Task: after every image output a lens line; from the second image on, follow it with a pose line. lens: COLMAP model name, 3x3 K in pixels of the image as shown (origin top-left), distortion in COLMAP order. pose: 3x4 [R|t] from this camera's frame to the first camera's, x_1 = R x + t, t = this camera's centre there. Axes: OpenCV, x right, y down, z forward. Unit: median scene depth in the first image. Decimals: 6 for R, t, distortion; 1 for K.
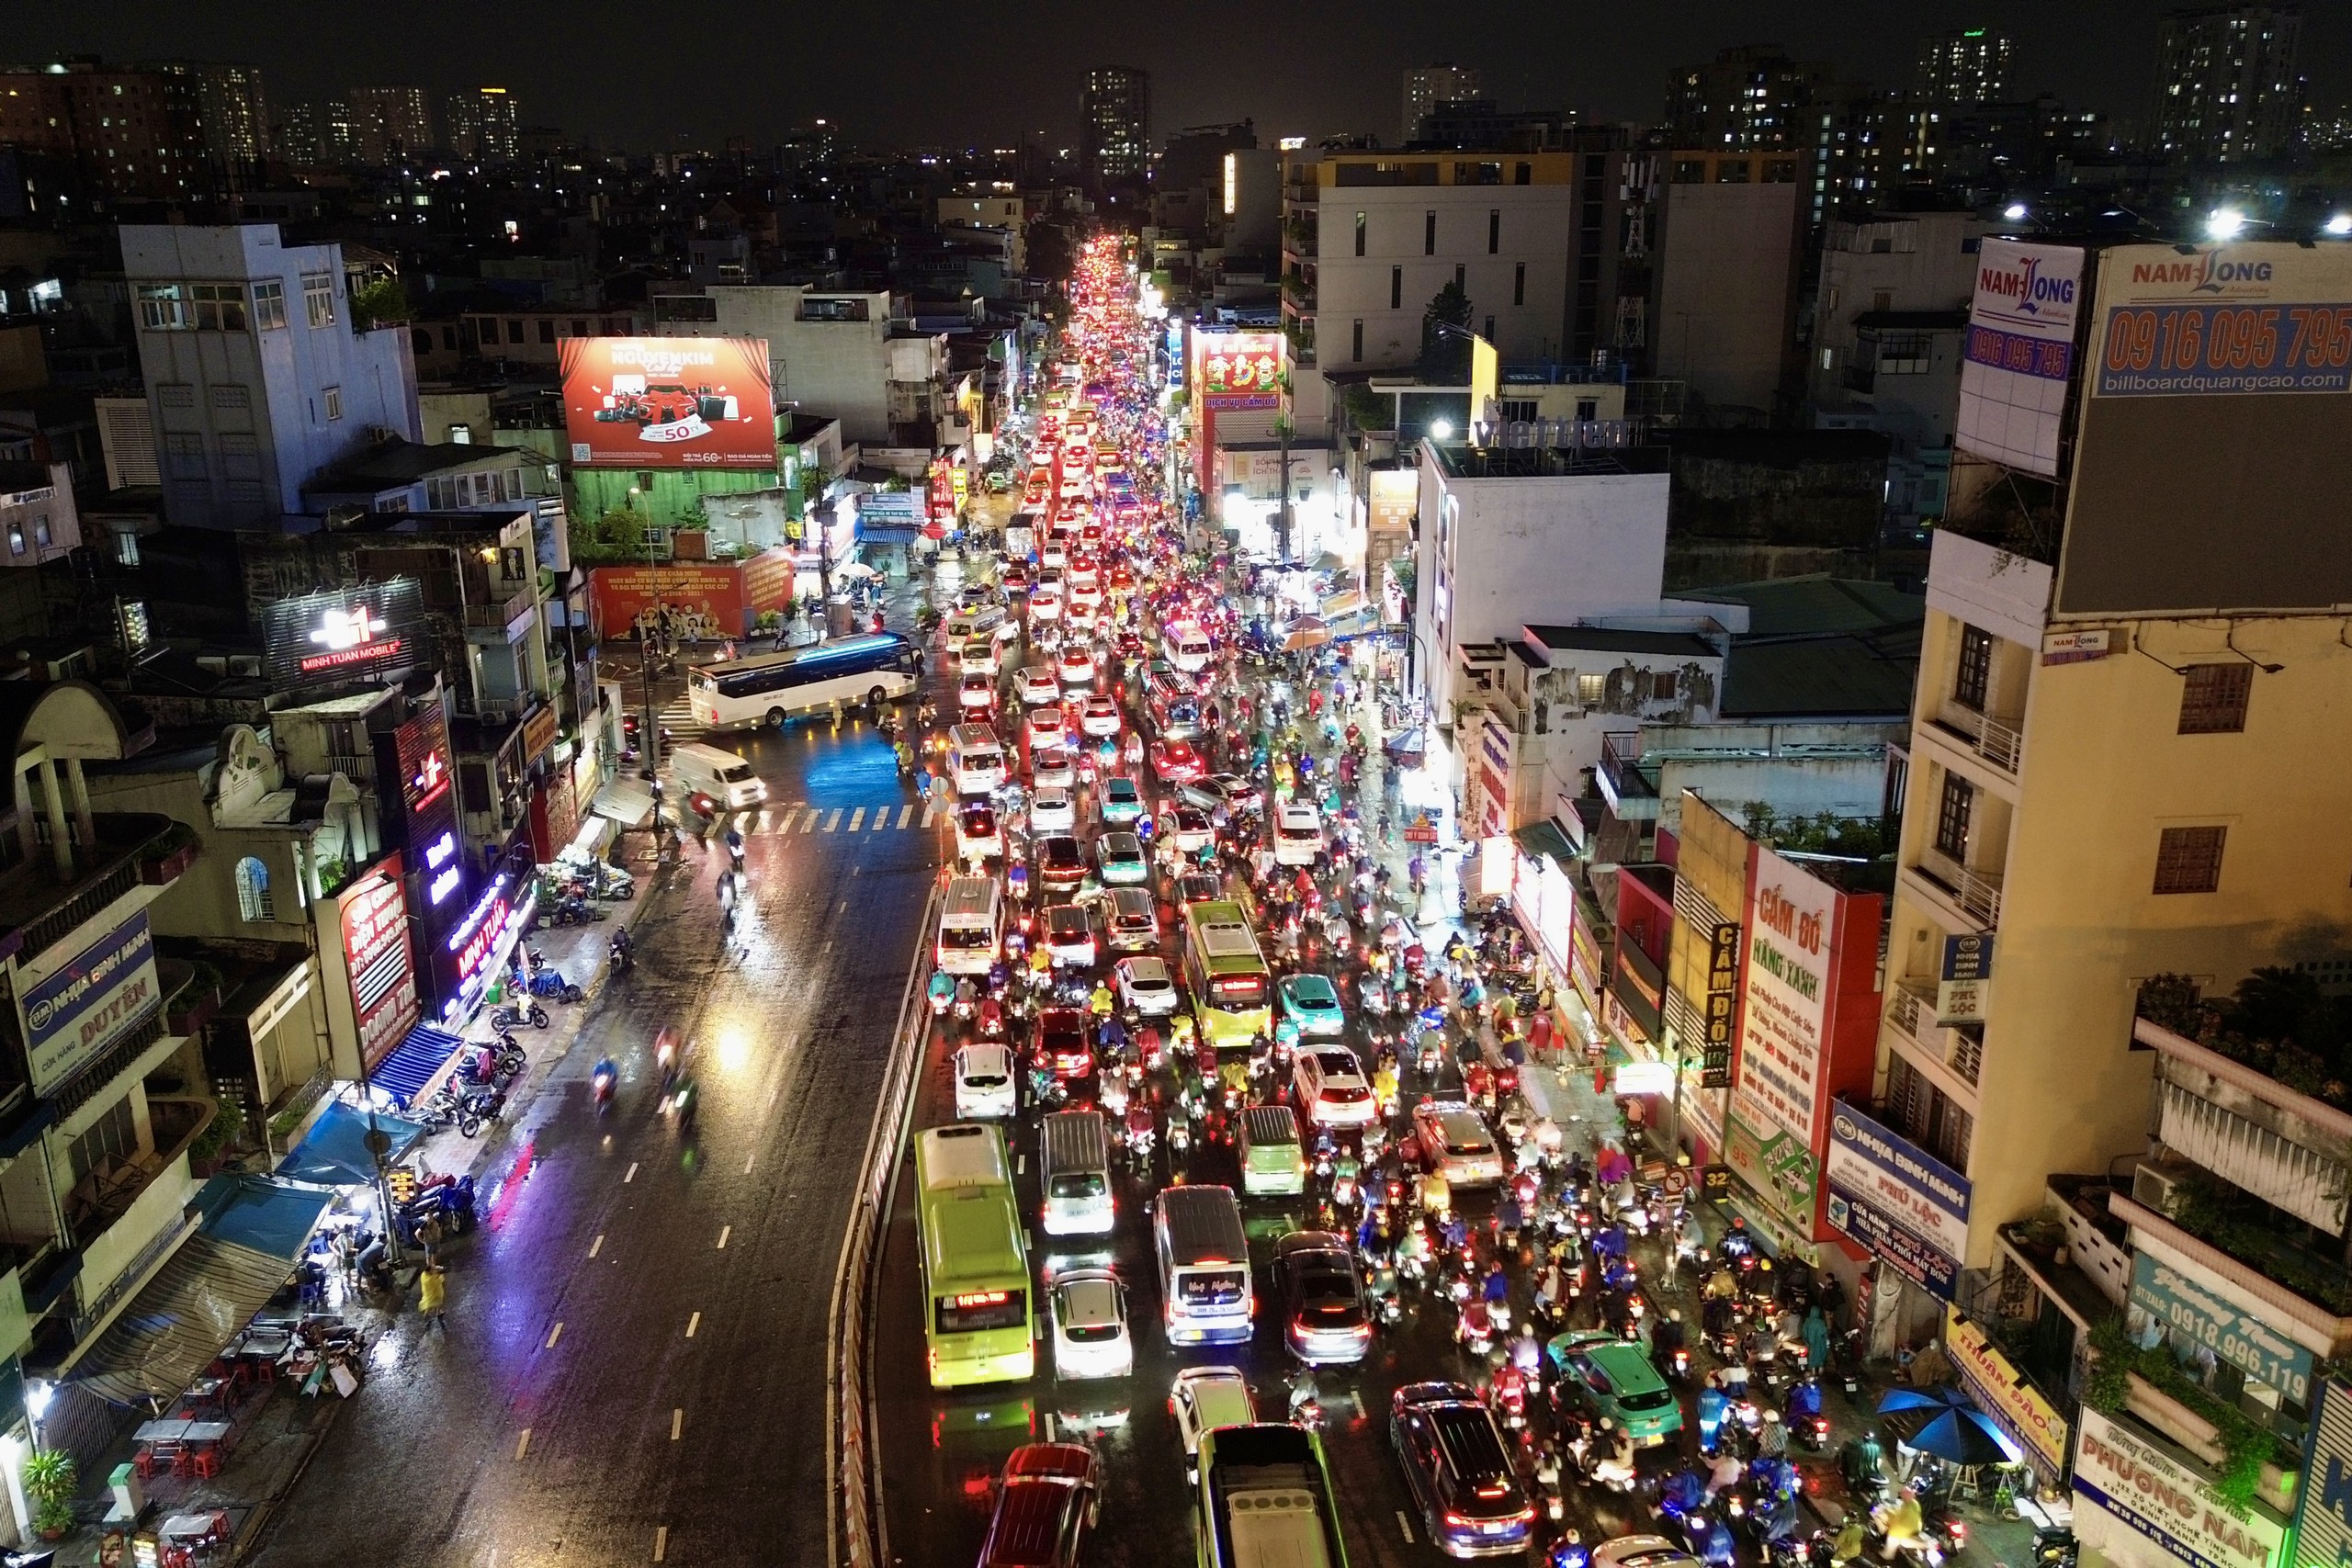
lens RADIAL K [[1980.5, 0, 1176.0], [0, 1980.5, 784.0], [0, 0, 1]] dist [0.004312, -0.005677]
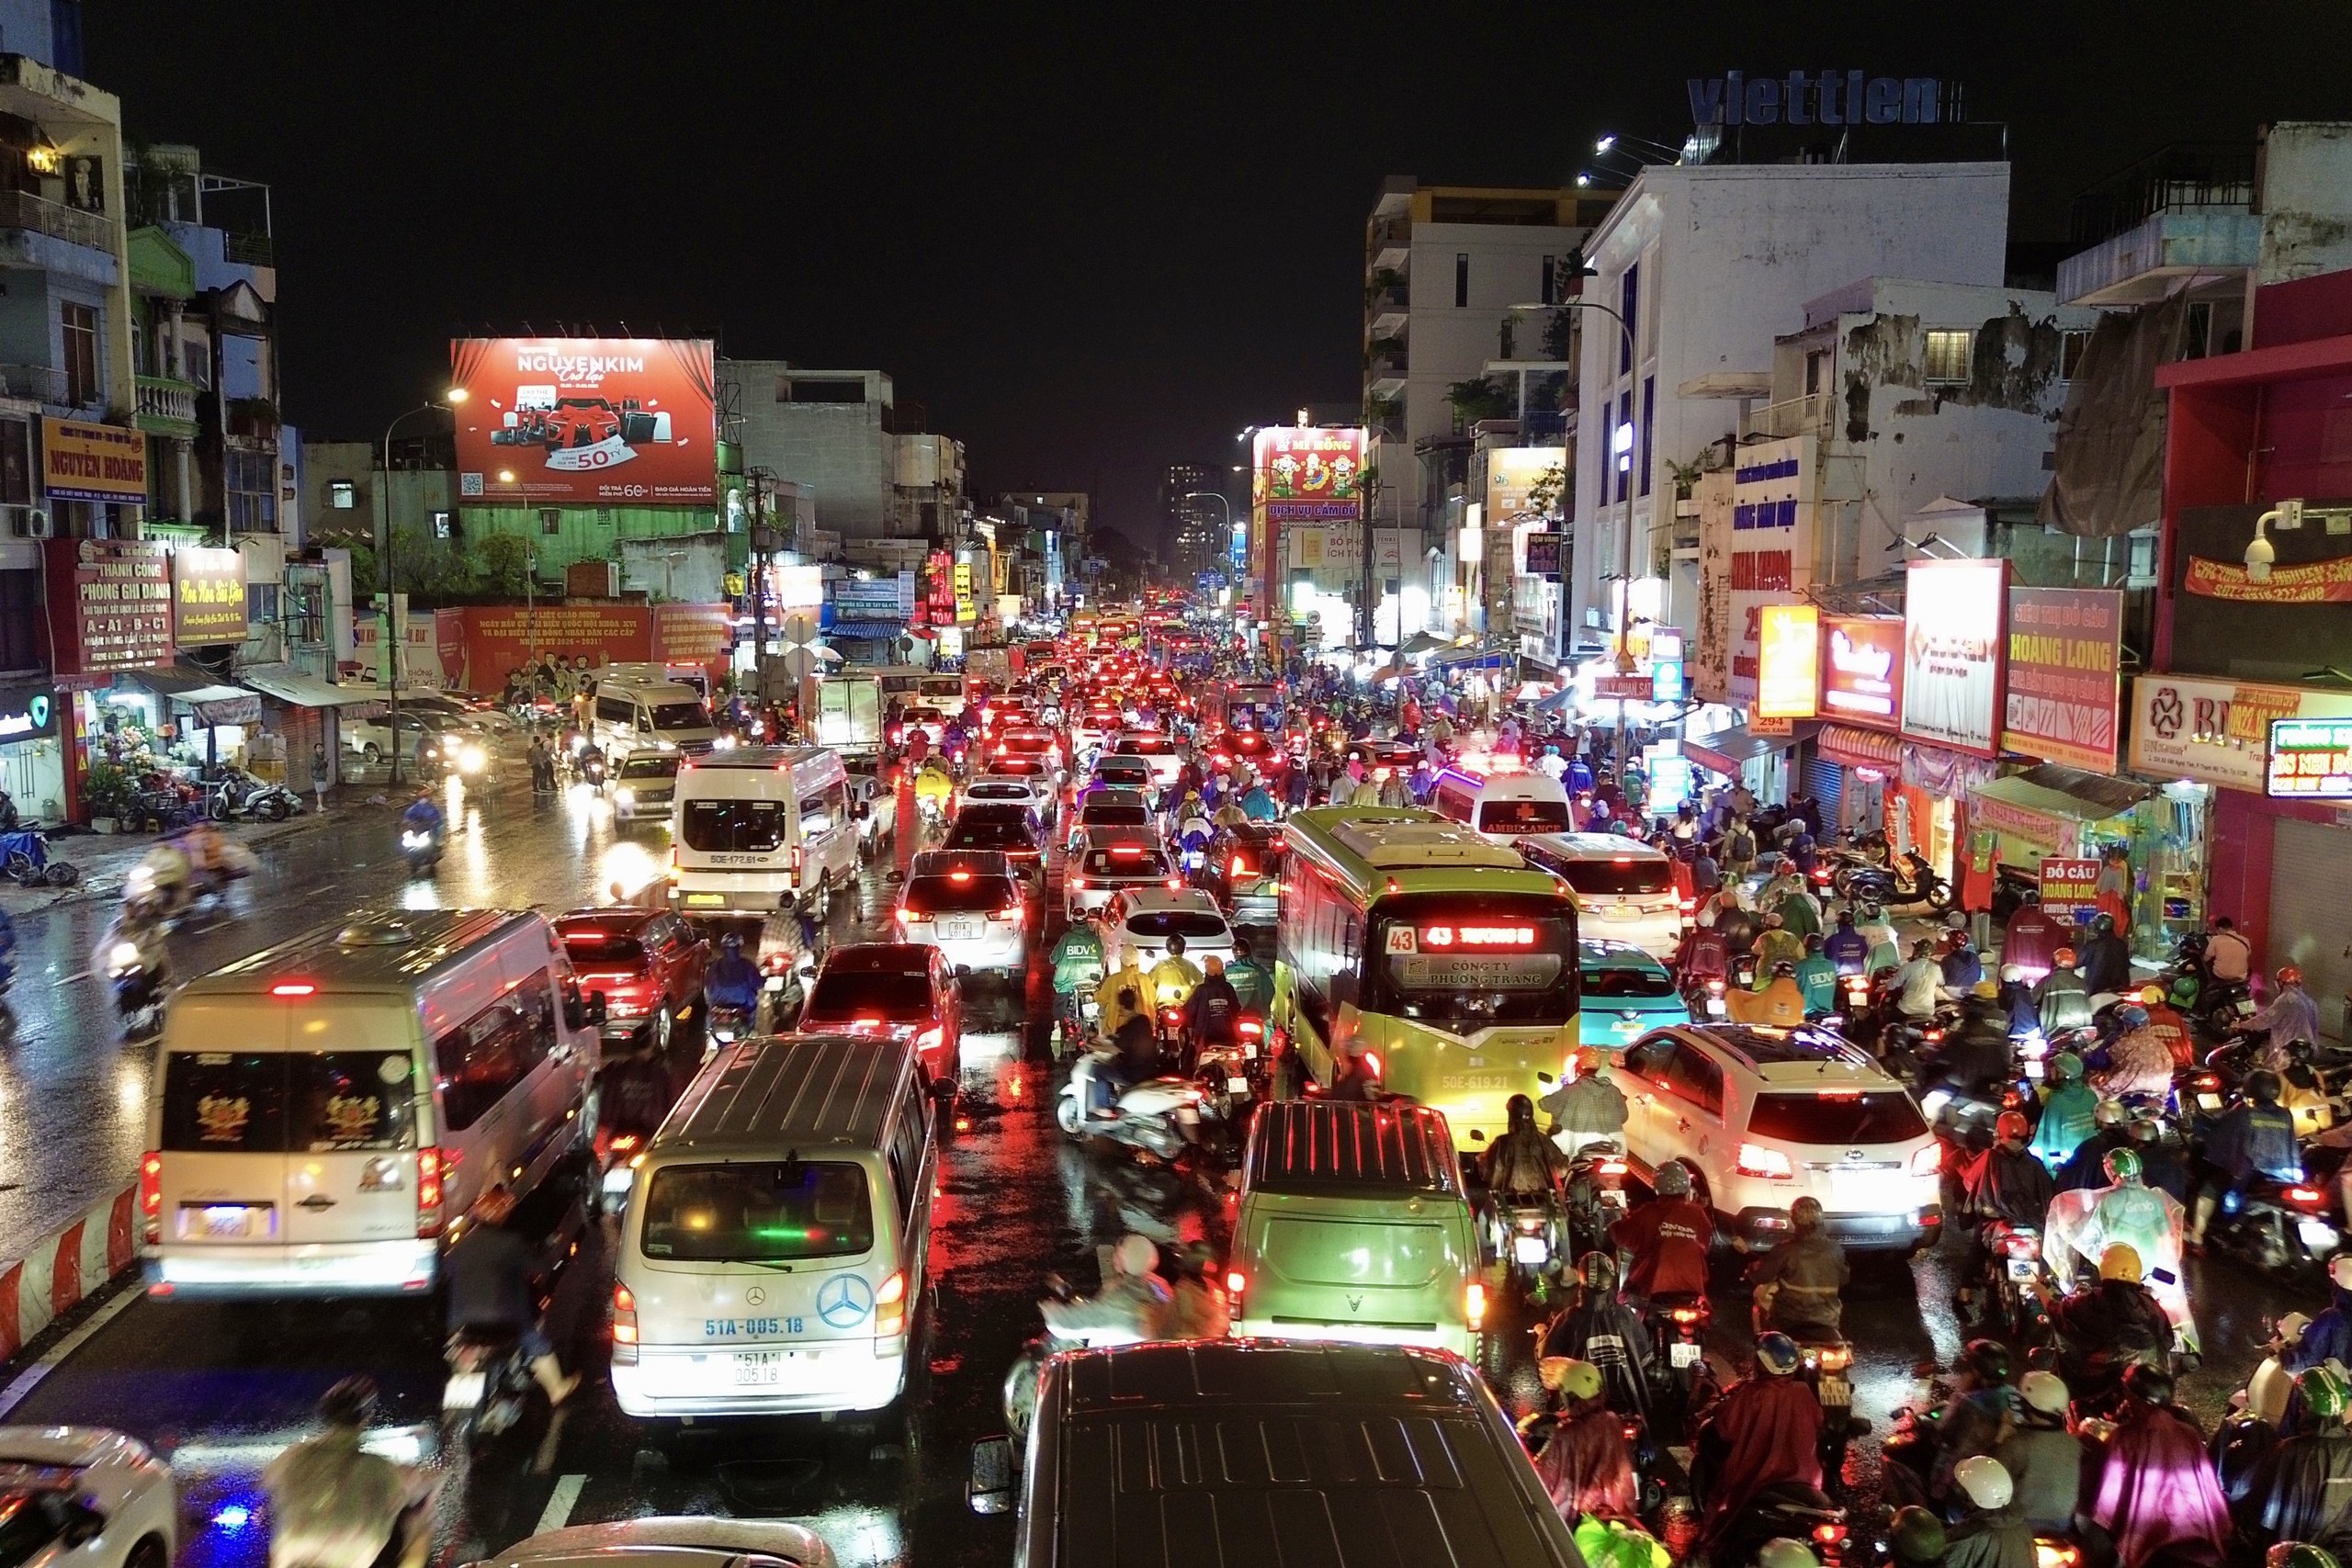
lens RADIAL K [[1980.5, 0, 1176.0], [0, 1980.5, 784.0], [0, 0, 1]] dist [0.004312, -0.005677]
pose [[0.999206, 0.015366, -0.036764, 0.009771], [-0.022406, 0.979642, -0.199497, 0.099737], [0.032950, 0.200162, 0.979209, 0.262598]]
